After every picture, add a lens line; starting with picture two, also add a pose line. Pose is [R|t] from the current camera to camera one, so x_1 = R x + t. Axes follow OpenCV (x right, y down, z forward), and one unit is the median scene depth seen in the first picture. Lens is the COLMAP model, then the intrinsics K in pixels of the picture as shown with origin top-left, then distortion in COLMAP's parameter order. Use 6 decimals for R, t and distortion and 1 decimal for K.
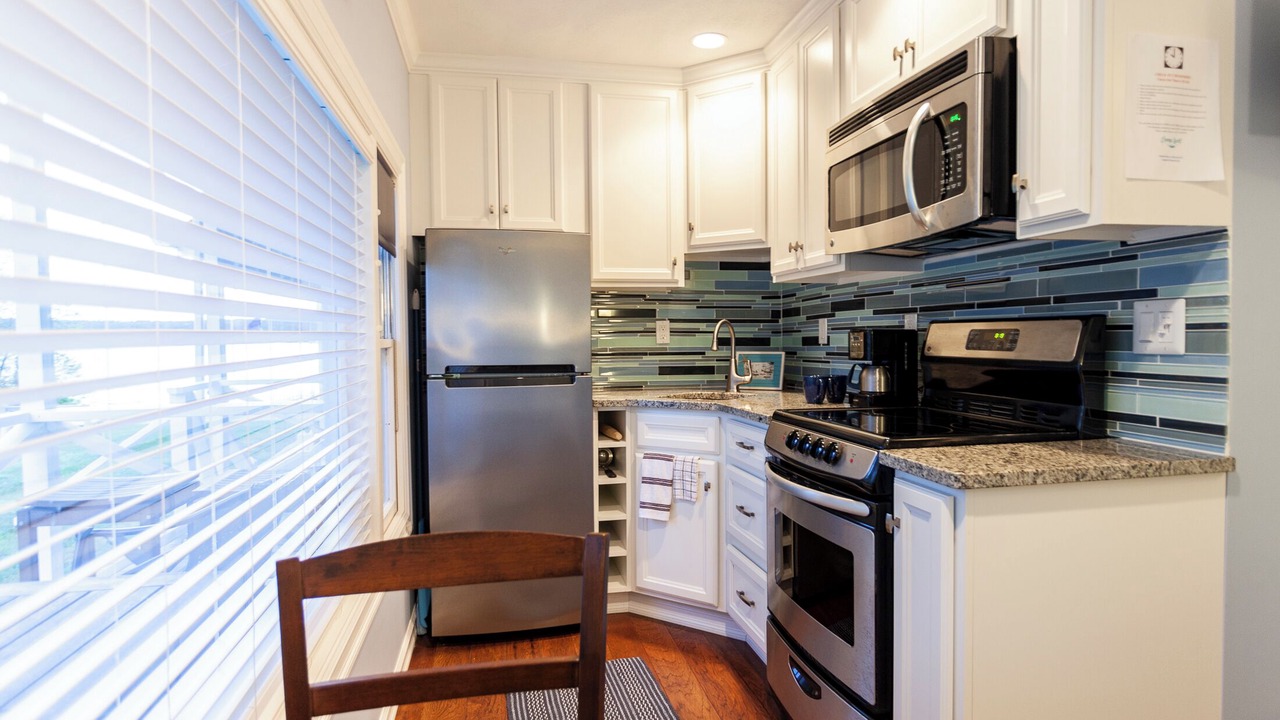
lens RADIAL K [[689.3, 0, 644.2], [0, 689.3, 356.4], [0, 0, 1]] dist [0.000778, 0.000869]
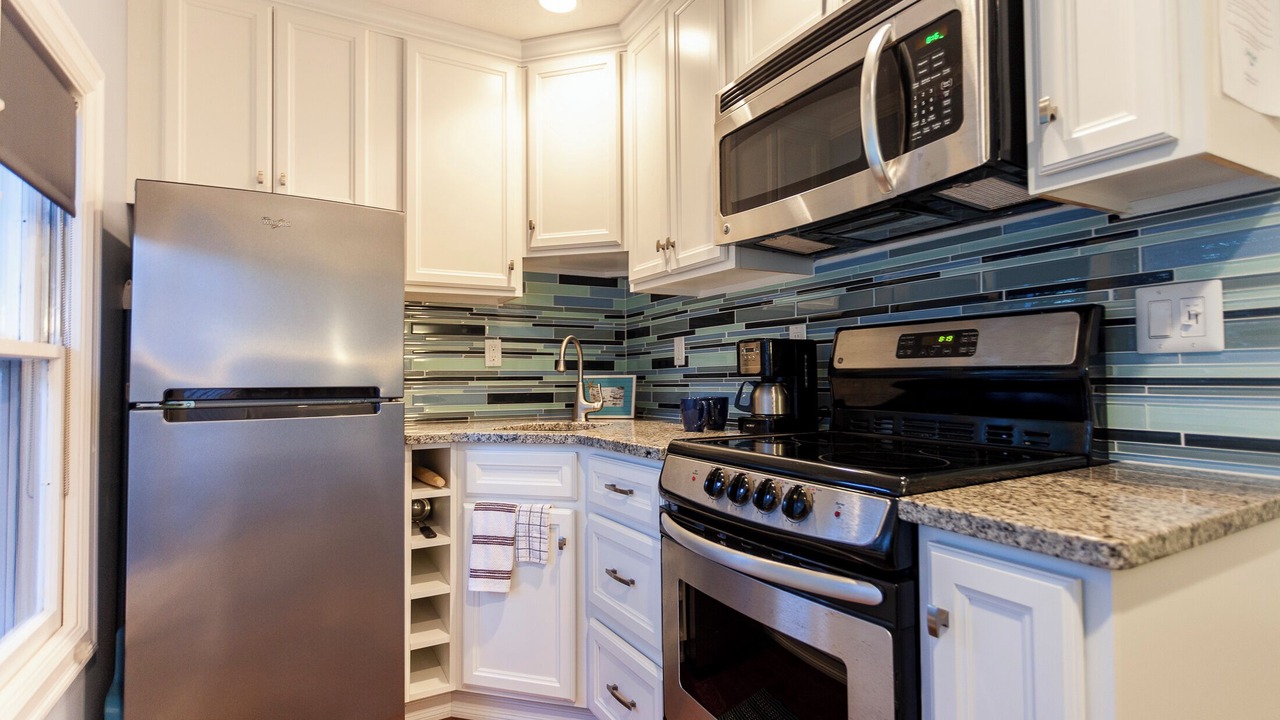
lens RADIAL K [[614.7, 0, 639.7], [0, 614.7, 356.7], [0, 0, 1]] dist [0.004033, 0.001372]
pose [[0.956346, 0.008621, 0.292110, -0.028263], [0.009648, 0.998089, -0.061042, 0.022829], [-0.292078, 0.061195, 0.954435, 0.302491]]
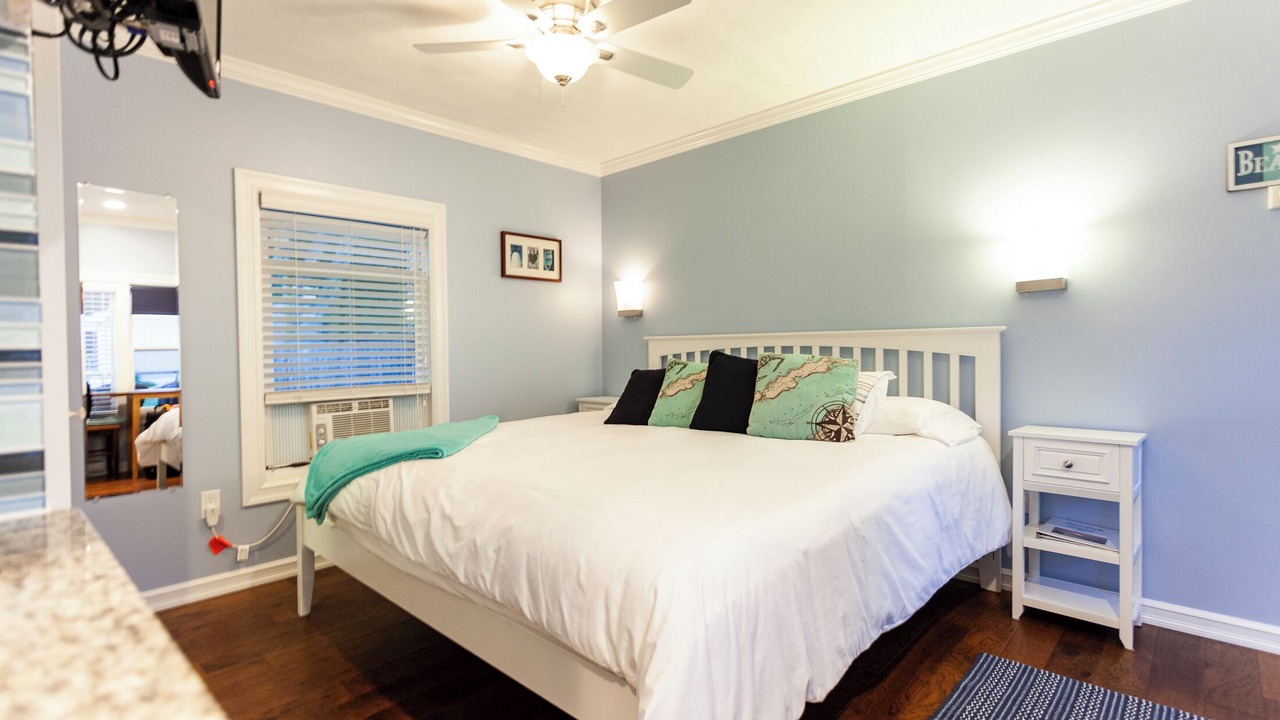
lens RADIAL K [[604.2, 0, 647.3], [0, 604.2, 356.3], [0, 0, 1]] dist [0.004656, 0.000916]
pose [[-0.572423, 0.005365, 0.819941, 0.141045], [0.047107, 0.998542, 0.026353, 0.024000], [-0.818604, 0.053710, -0.571841, 0.485134]]
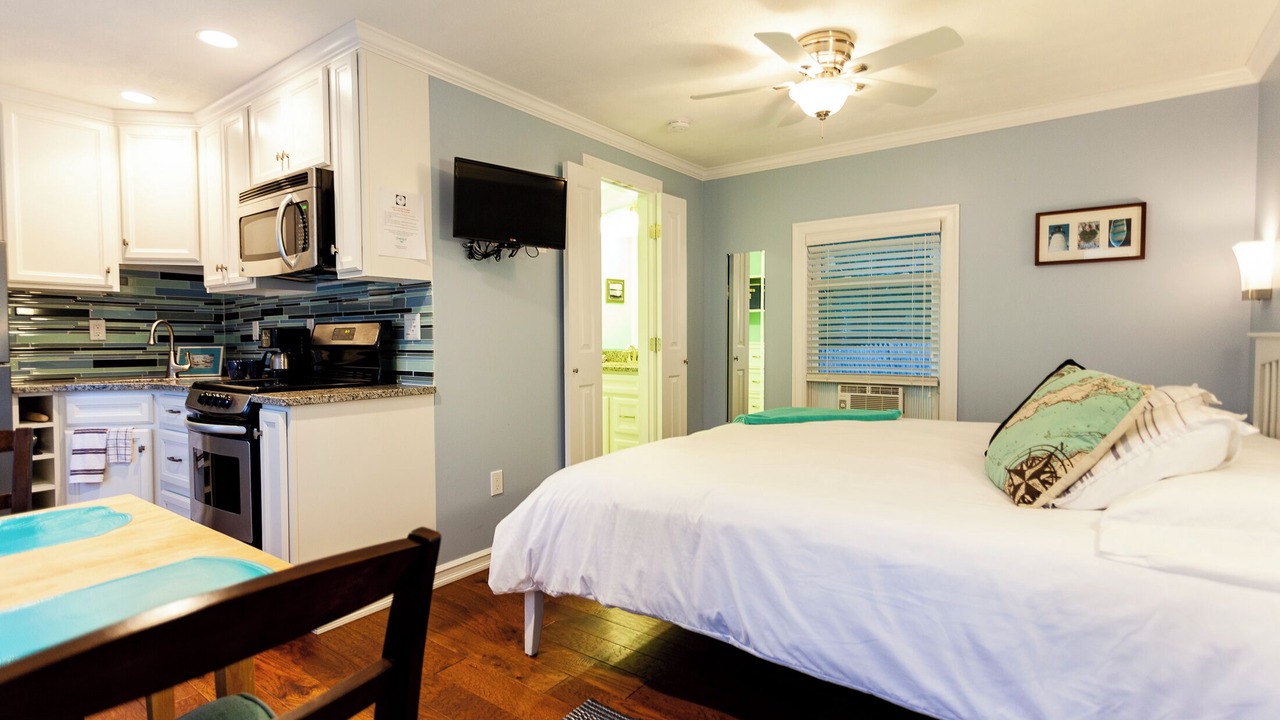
lens RADIAL K [[614.7, 0, 639.7], [0, 614.7, 356.7], [0, 0, 1]] dist [0.004033, 0.001372]
pose [[0.746803, -0.014500, 0.664887, 0.022993], [0.019017, 0.999819, 0.000445, 0.033955], [-0.664773, 0.012312, 0.746944, -0.475851]]
